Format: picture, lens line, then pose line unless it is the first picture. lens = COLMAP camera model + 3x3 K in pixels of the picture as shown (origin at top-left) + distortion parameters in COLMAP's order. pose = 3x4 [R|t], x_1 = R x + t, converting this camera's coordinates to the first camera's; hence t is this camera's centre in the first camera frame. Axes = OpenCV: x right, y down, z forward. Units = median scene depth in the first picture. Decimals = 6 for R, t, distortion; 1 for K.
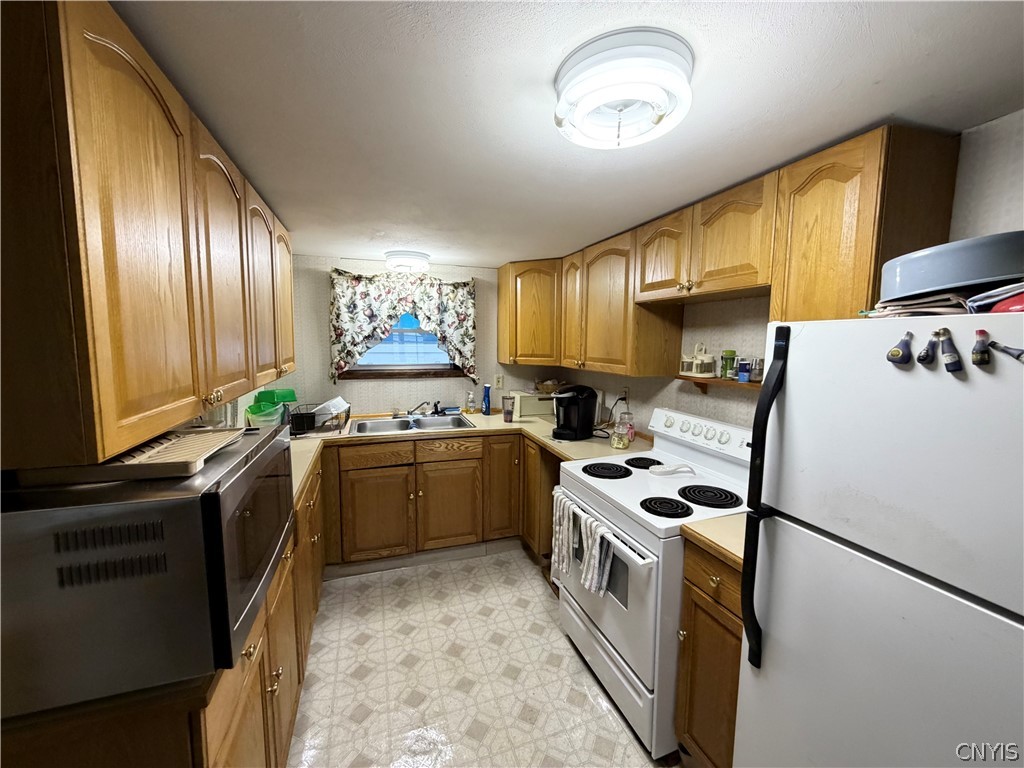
lens RADIAL K [[408.9, 0, 509.6], [0, 408.9, 386.4], [0, 0, 1]] dist [0.000637, -0.000468]
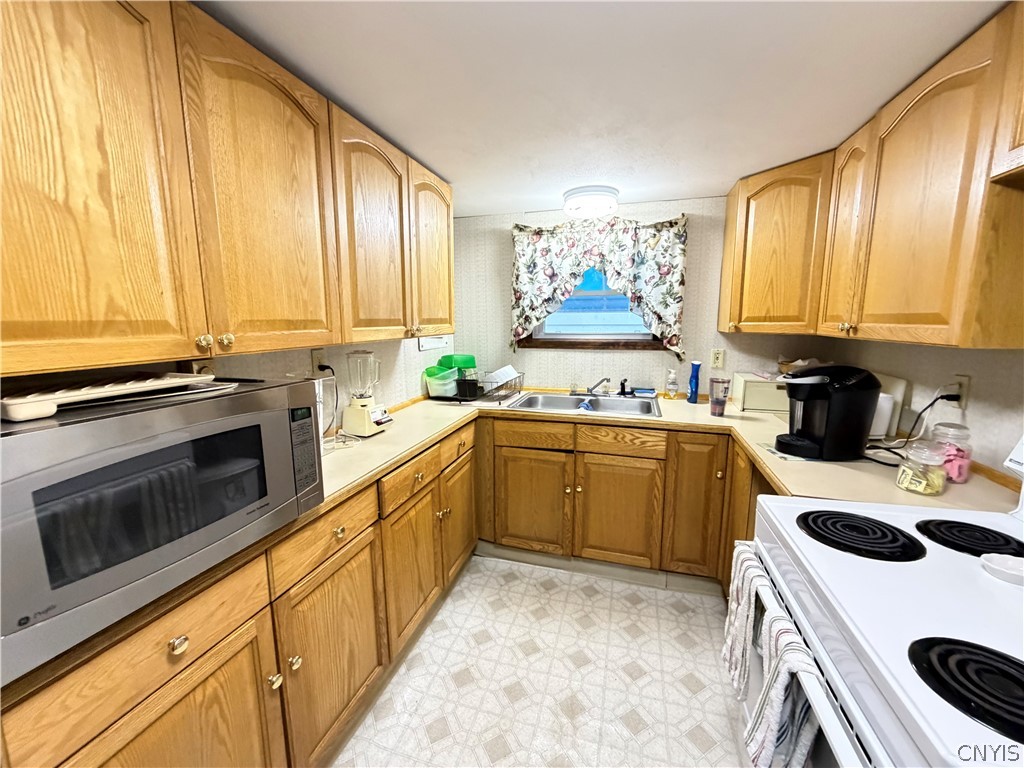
lens RADIAL K [[408.9, 0, 509.6], [0, 408.9, 386.4], [0, 0, 1]] dist [0.000637, -0.000468]
pose [[0.811876, 0.081121, -0.578167, 0.121995], [-0.054307, 0.996500, 0.063556, 0.014275], [0.581298, -0.020200, 0.813440, 0.256943]]
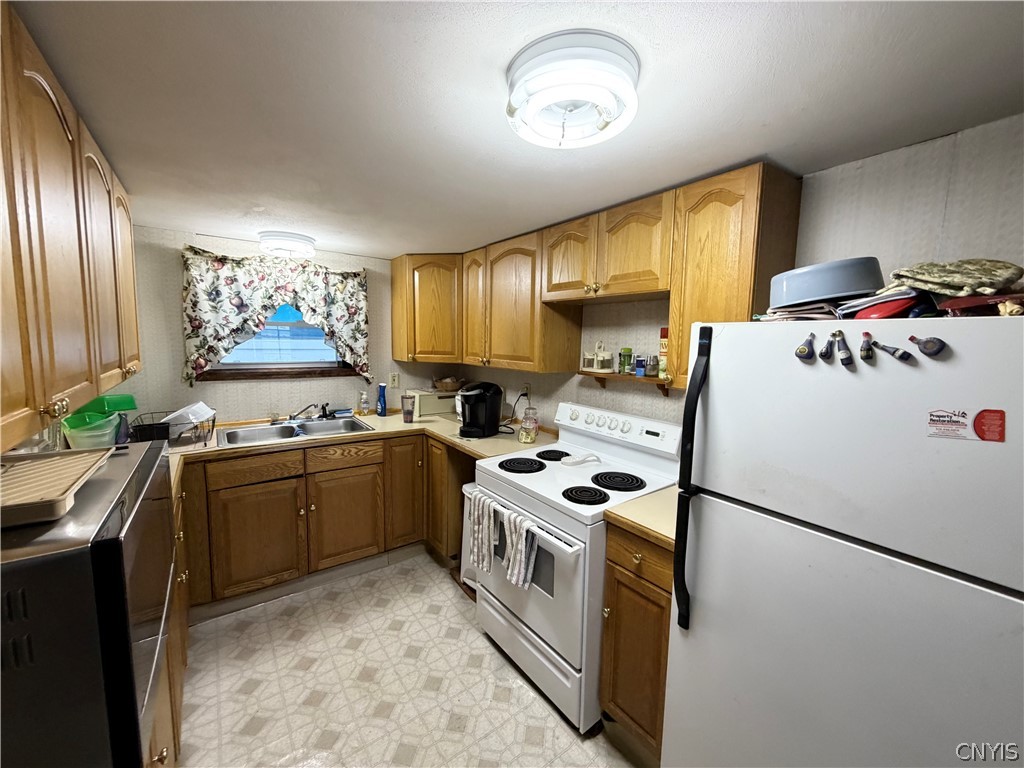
lens RADIAL K [[408.9, 0, 509.6], [0, 408.9, 386.4], [0, 0, 1]] dist [0.000637, -0.000468]
pose [[0.954869, -0.022365, 0.296184, -0.065414], [0.020571, 0.999746, 0.009171, -0.000810], [-0.296314, -0.002664, 0.955087, 0.025221]]
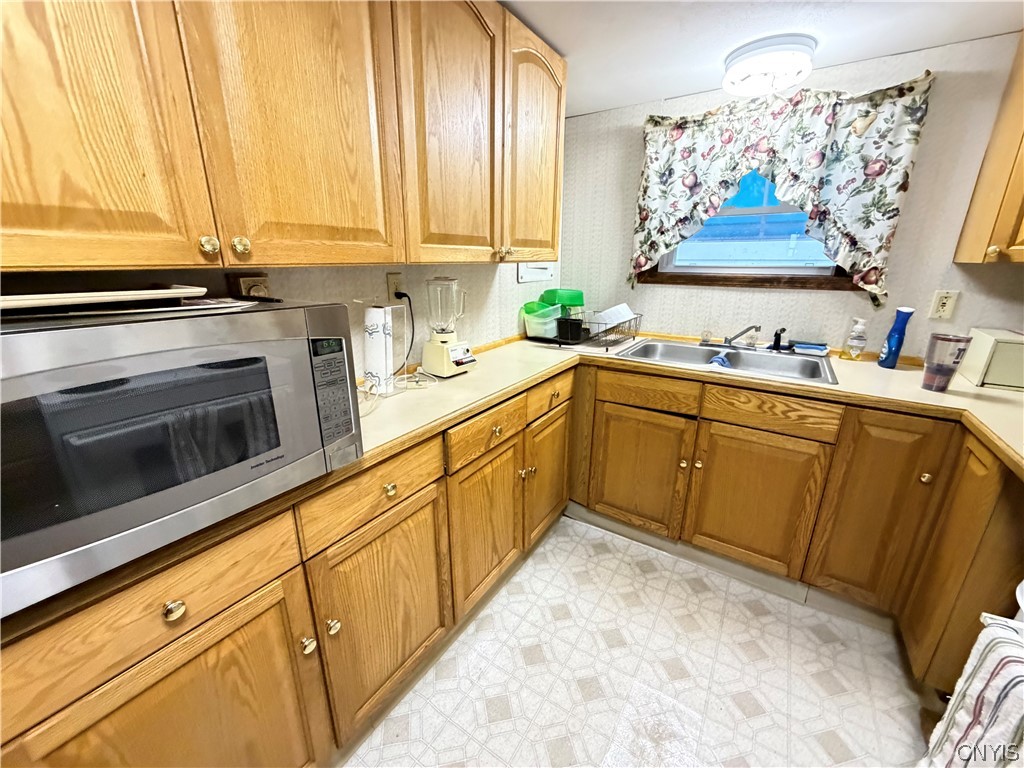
lens RADIAL K [[408.9, 0, 509.6], [0, 408.9, 386.4], [0, 0, 1]] dist [0.000637, -0.000468]
pose [[0.614092, 0.227716, -0.755670, 0.057944], [-0.088143, 0.971270, 0.221056, 0.025467], [0.784297, -0.069142, 0.616520, 0.369635]]
